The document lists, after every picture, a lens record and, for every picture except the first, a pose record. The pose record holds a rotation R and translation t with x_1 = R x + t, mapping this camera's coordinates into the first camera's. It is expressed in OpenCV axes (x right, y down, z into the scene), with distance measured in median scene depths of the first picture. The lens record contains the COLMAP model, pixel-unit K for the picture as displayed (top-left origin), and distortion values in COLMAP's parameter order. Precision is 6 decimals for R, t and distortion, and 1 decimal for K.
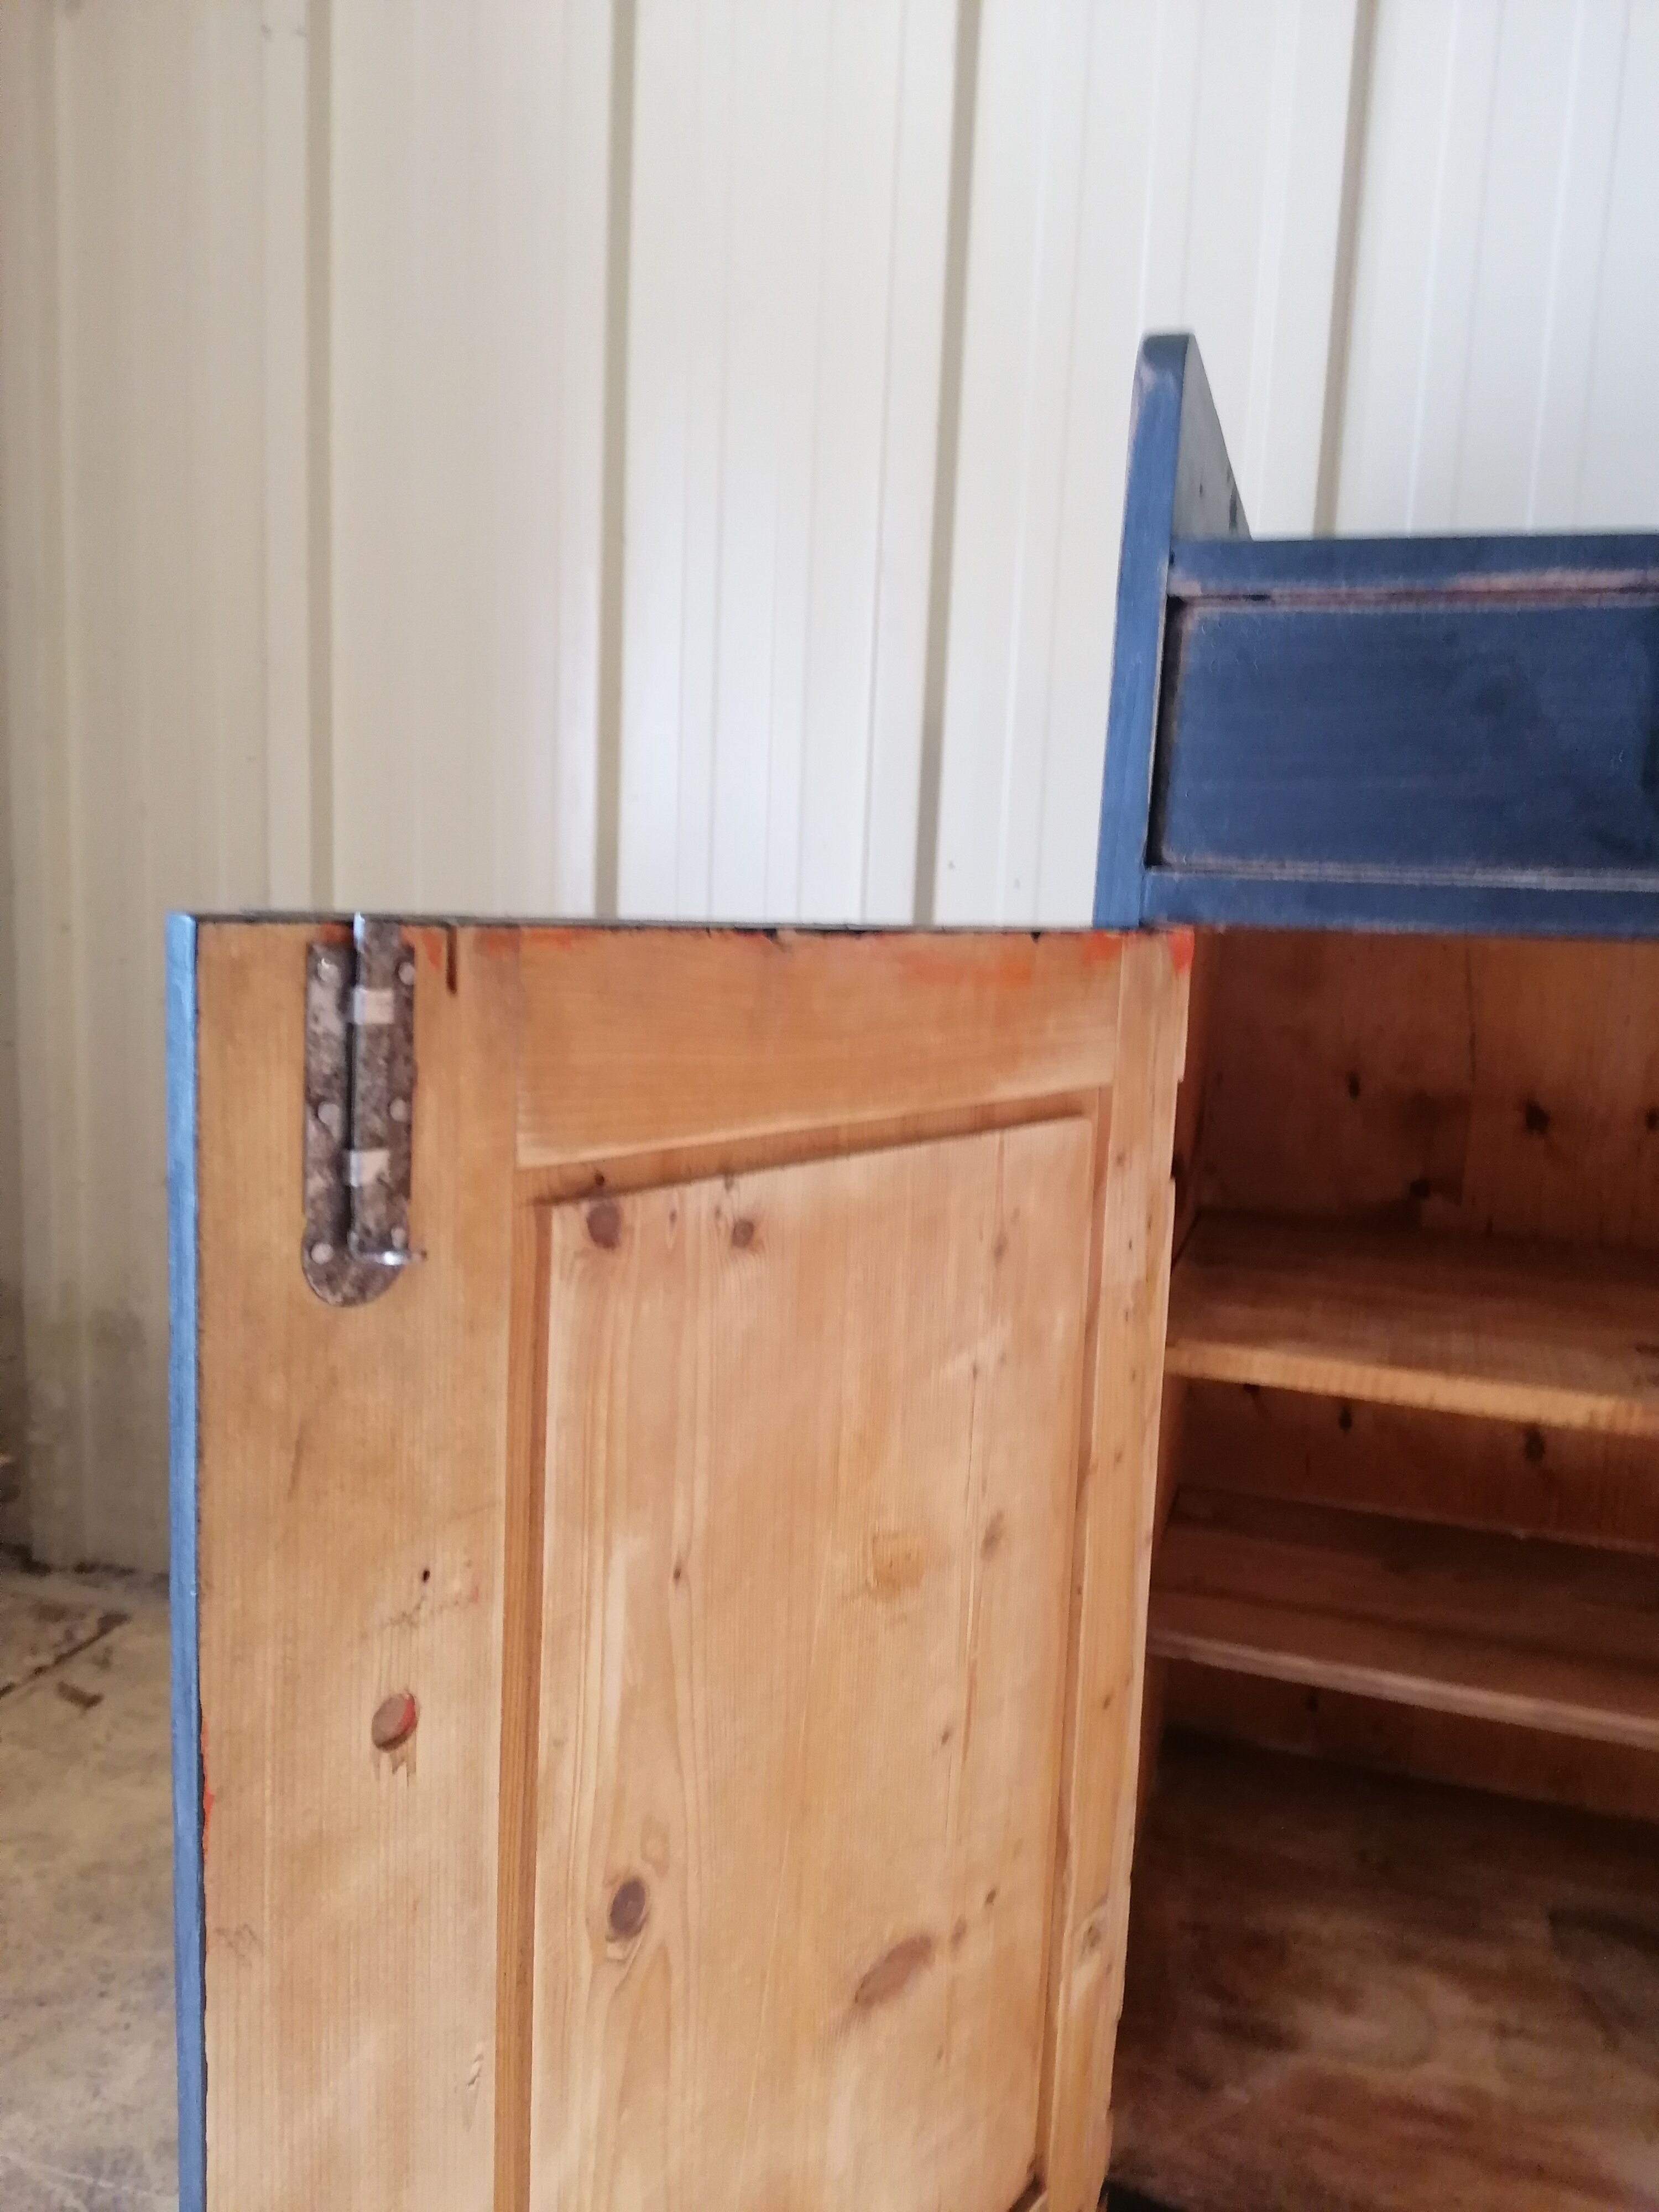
lens RADIAL K [[1684.9, 0, 829.4], [0, 1684.9, 1108.3], [0, 0, 1]] dist [0.082609, -0.120317]
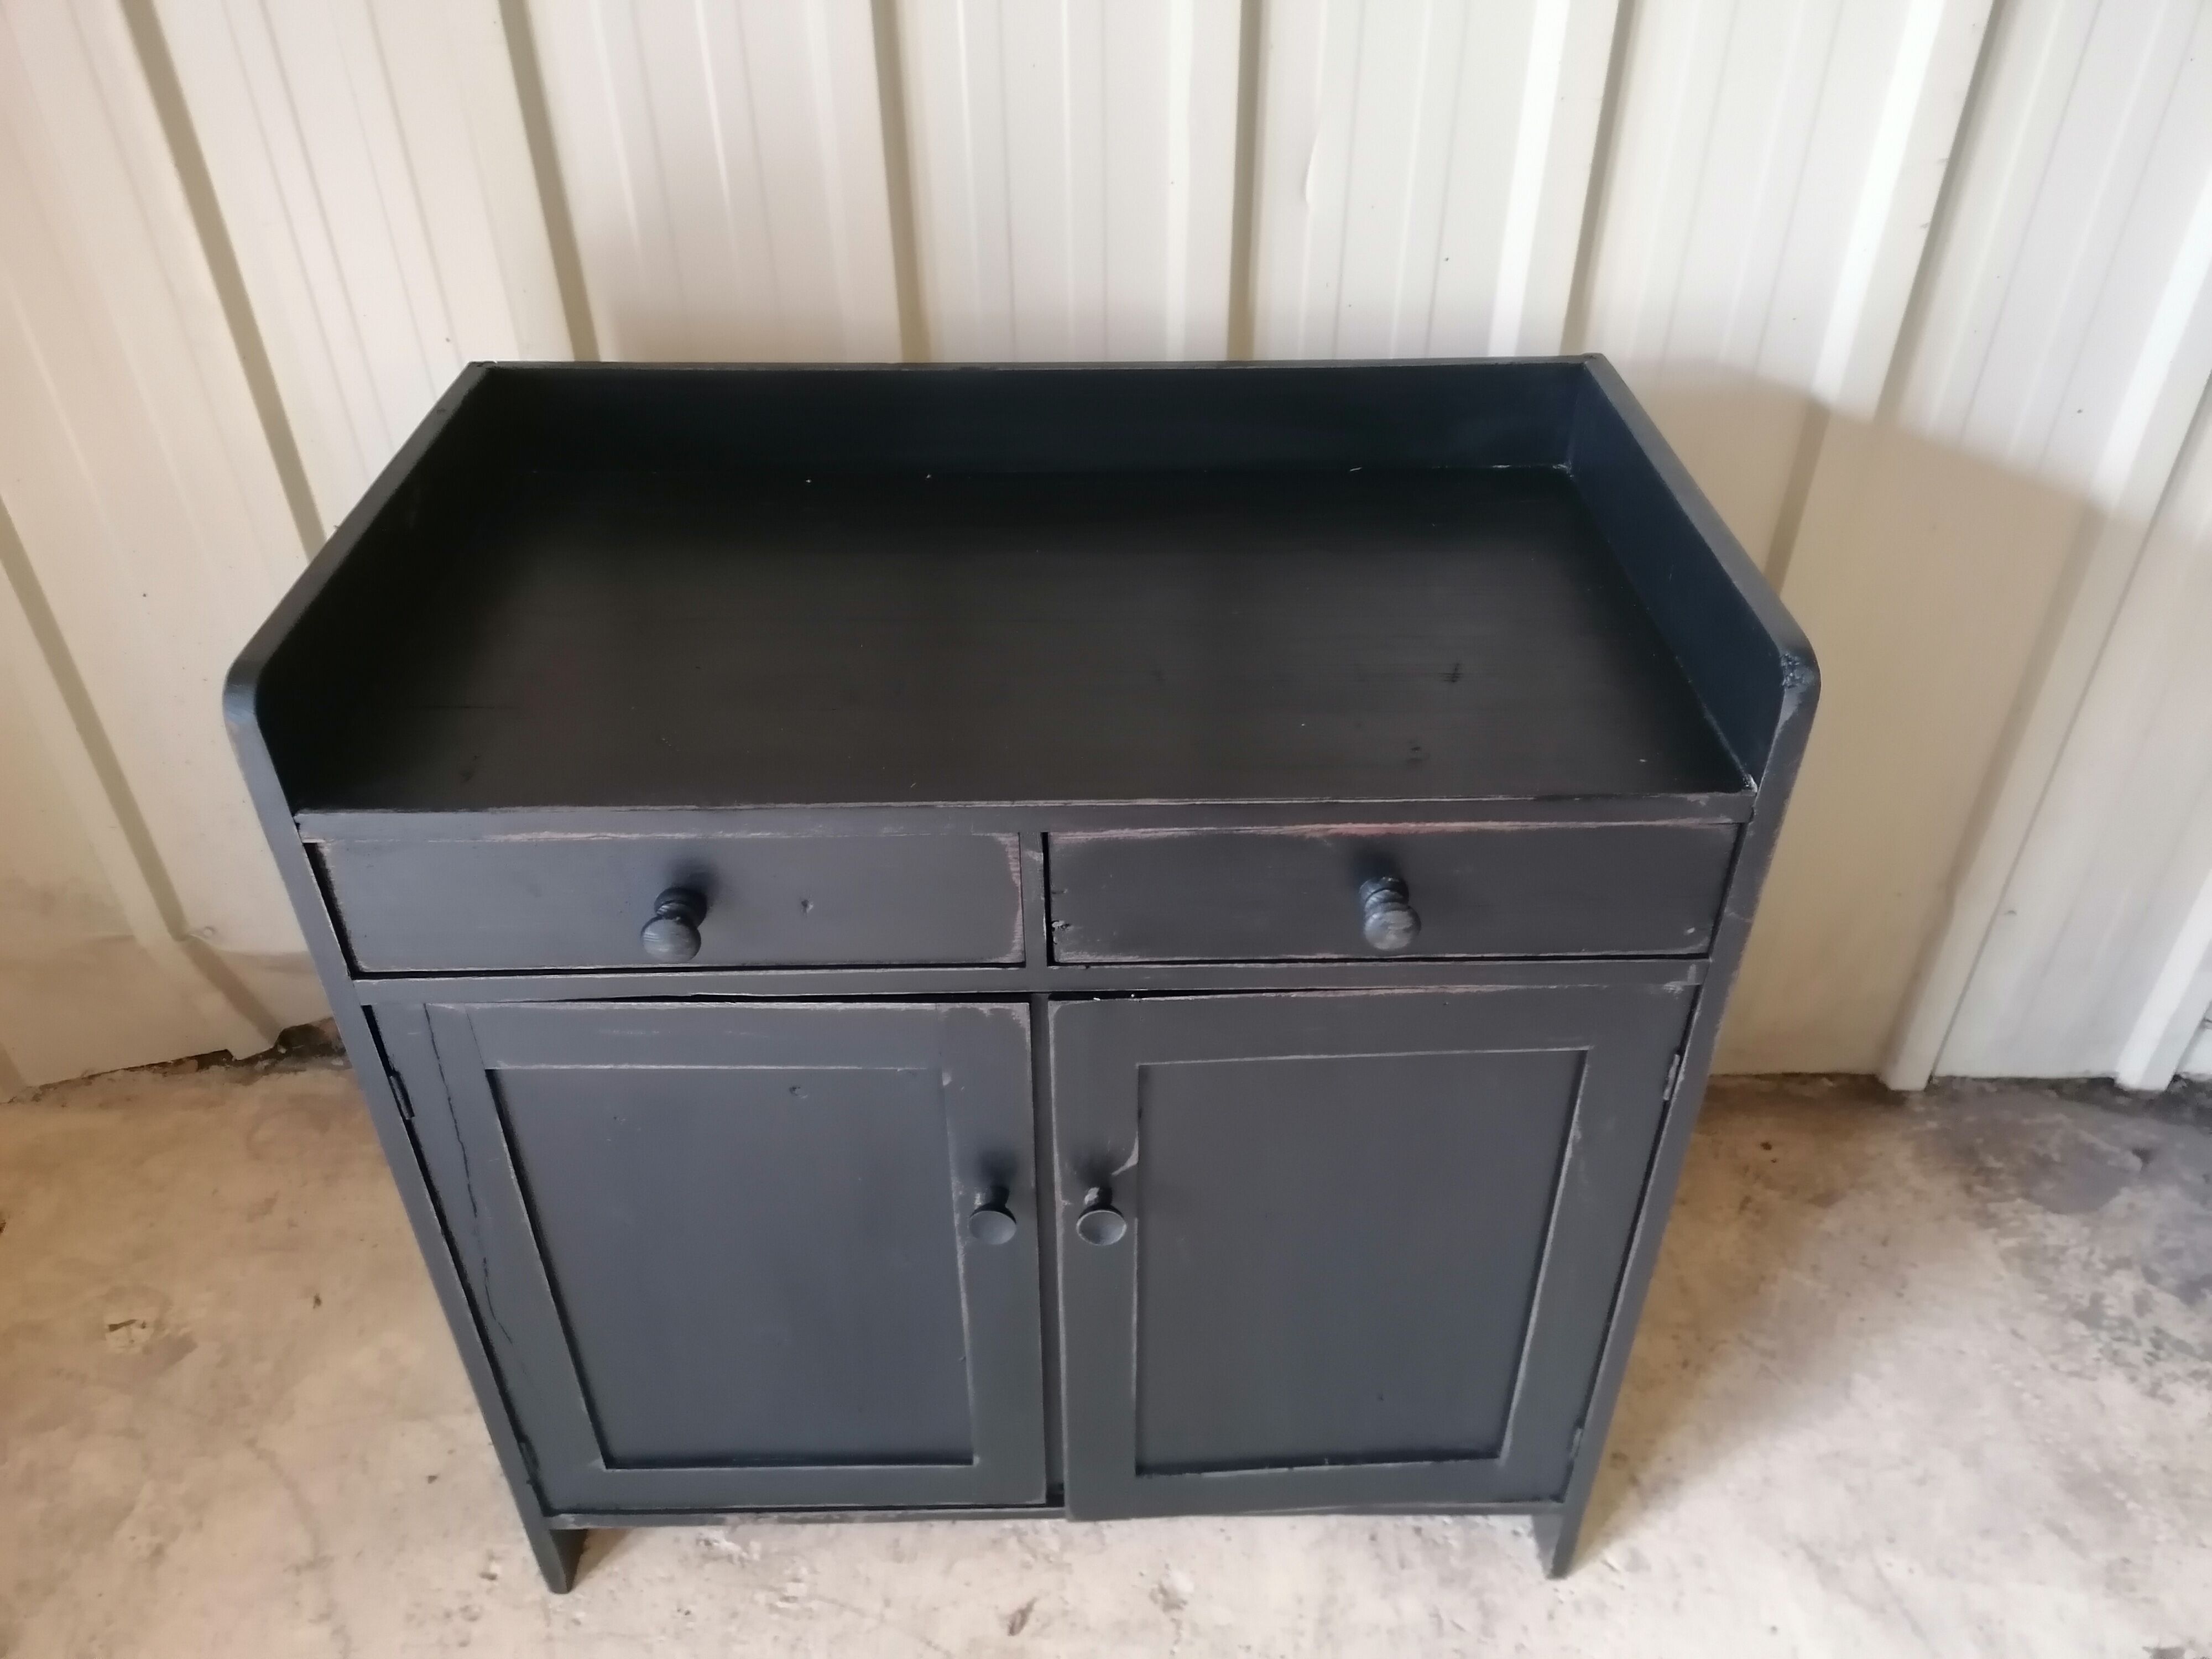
lens RADIAL K [[1645.5, 0, 1107.1], [0, 1645.5, 817.9], [0, 0, 1]] dist [0.078994, -0.093755]
pose [[0.947919, -0.226434, 0.224002, 0.561437], [0.089293, 0.863999, 0.495513, -1.014829], [-0.305738, -0.449704, 0.839220, -0.441729]]
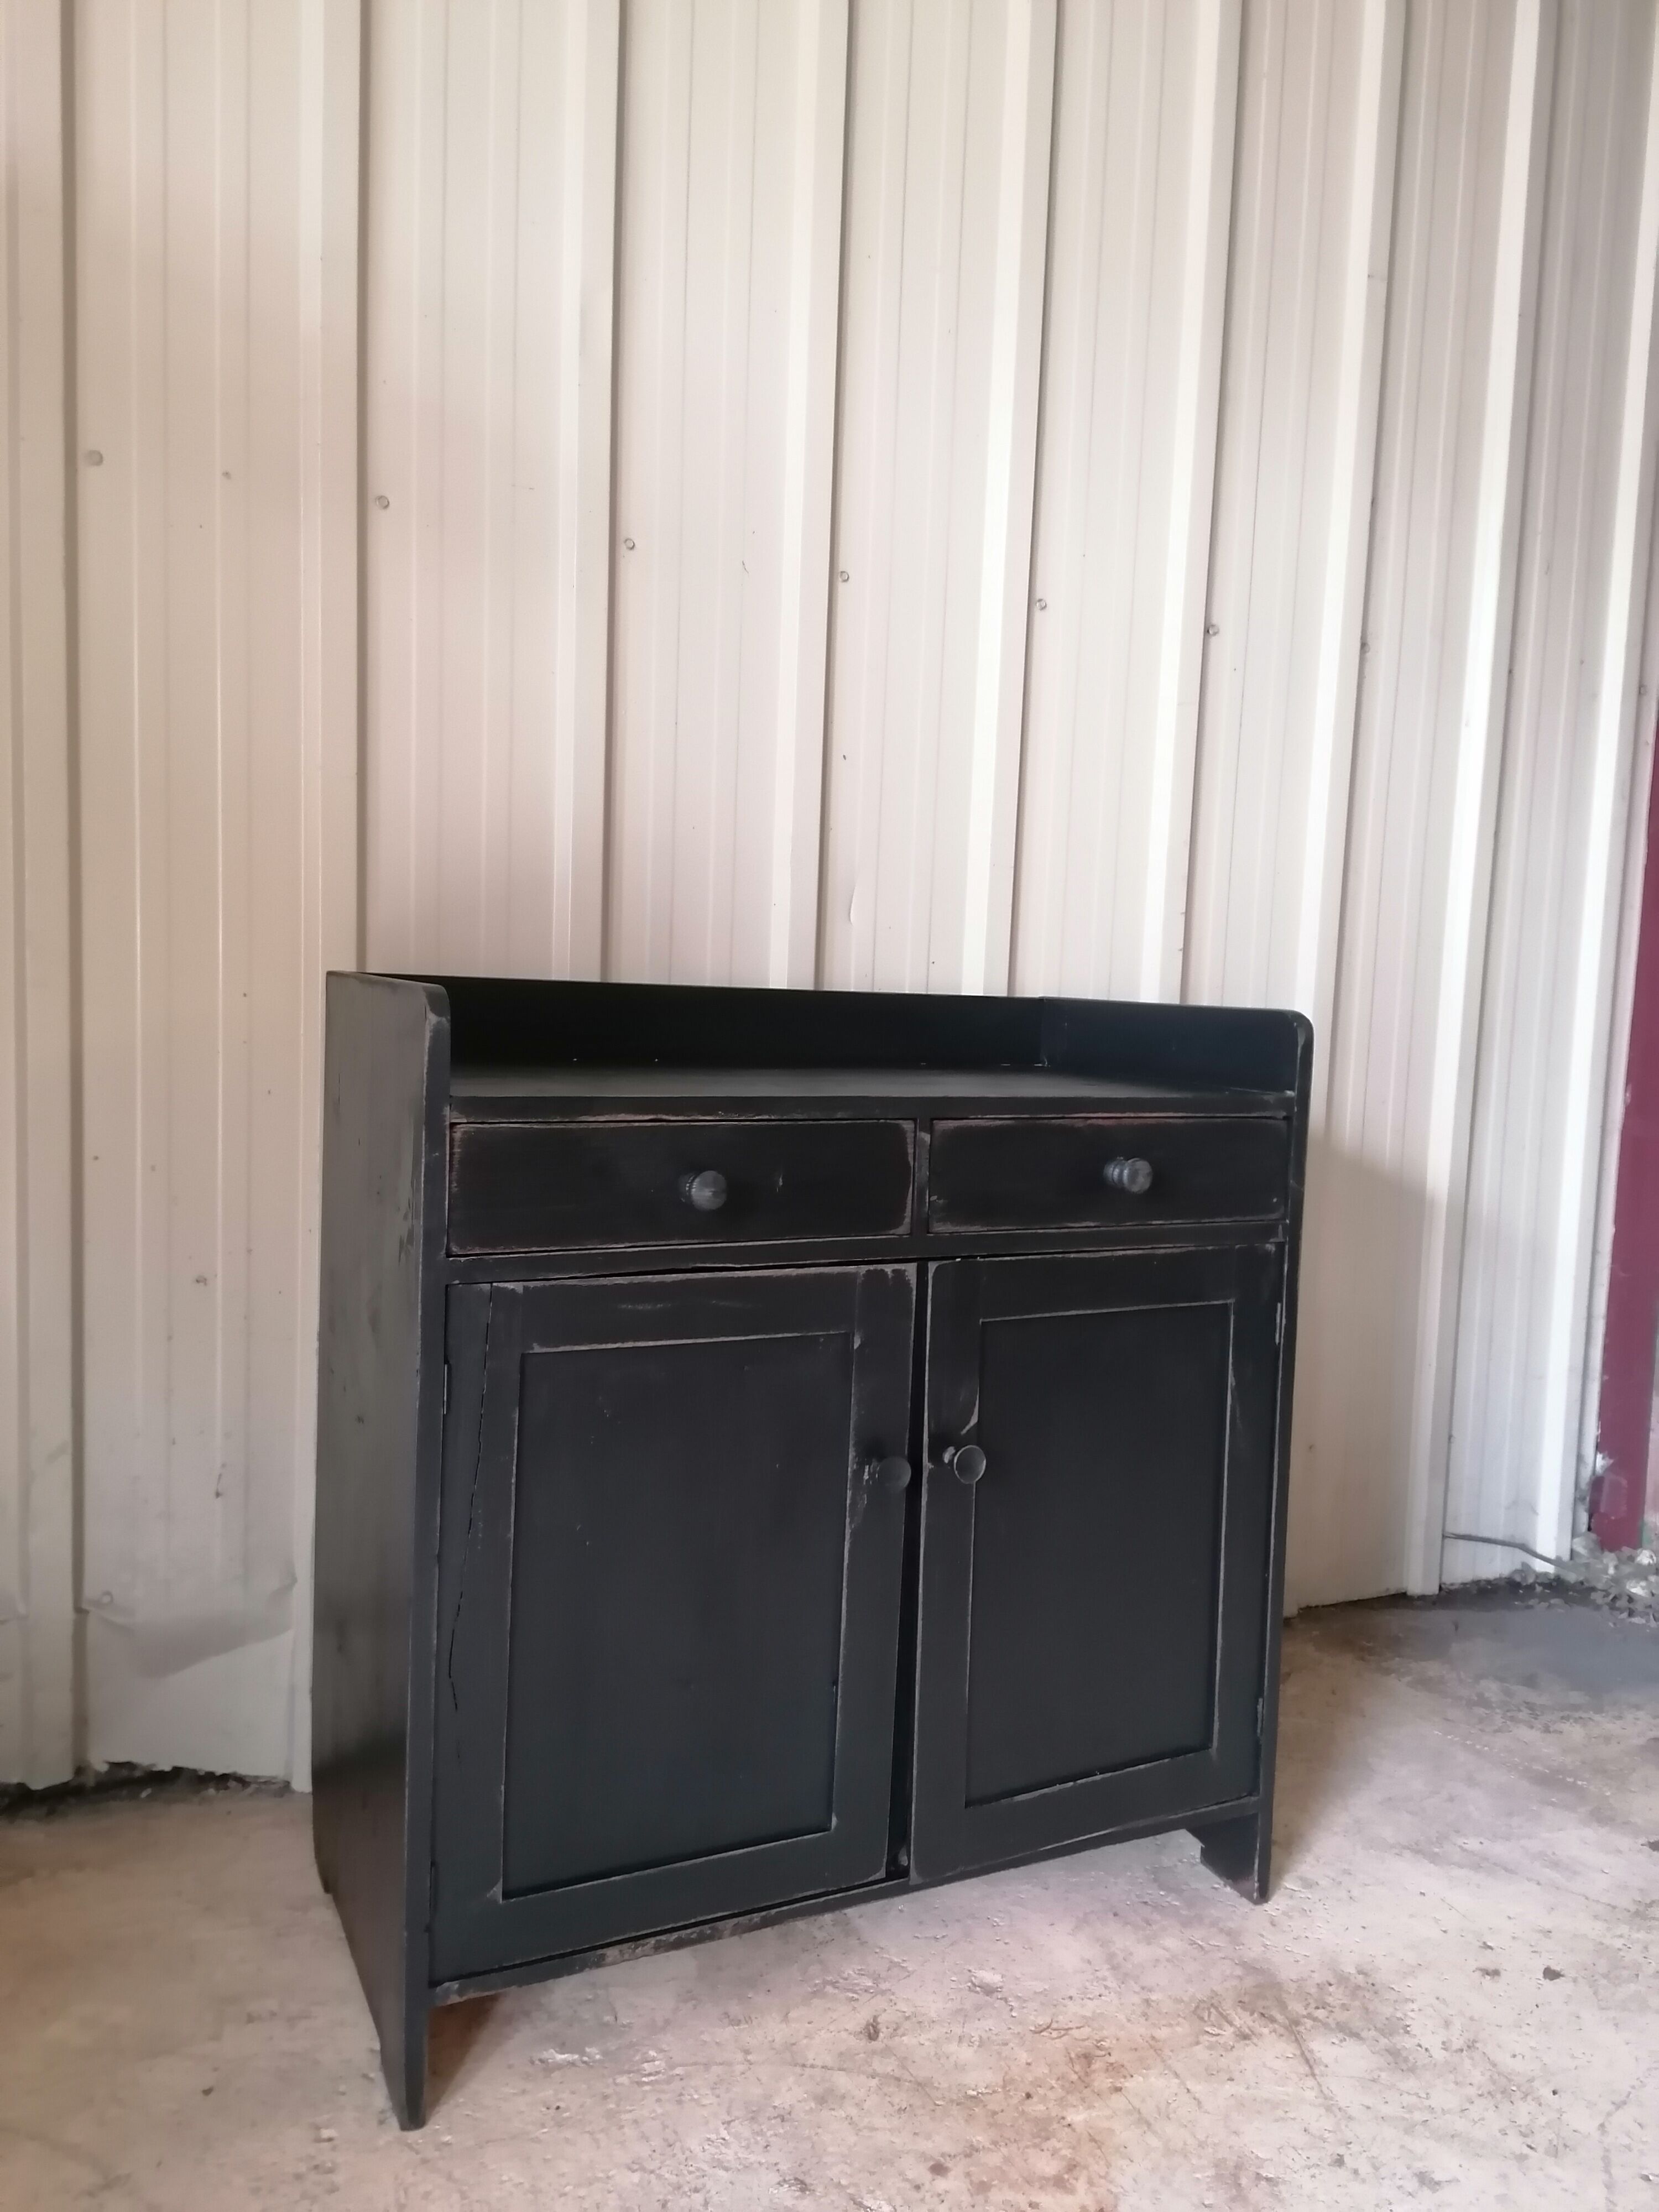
lens RADIAL K [[1645.5, 0, 832.4], [0, 1645.5, 1109.1], [0, 0, 1]] dist [0.078994, -0.093755]
pose [[0.728538, -0.079779, 0.680343, -0.809858], [0.087698, 0.995885, 0.022870, -0.335174], [-0.679368, 0.043003, 0.732537, -0.739904]]
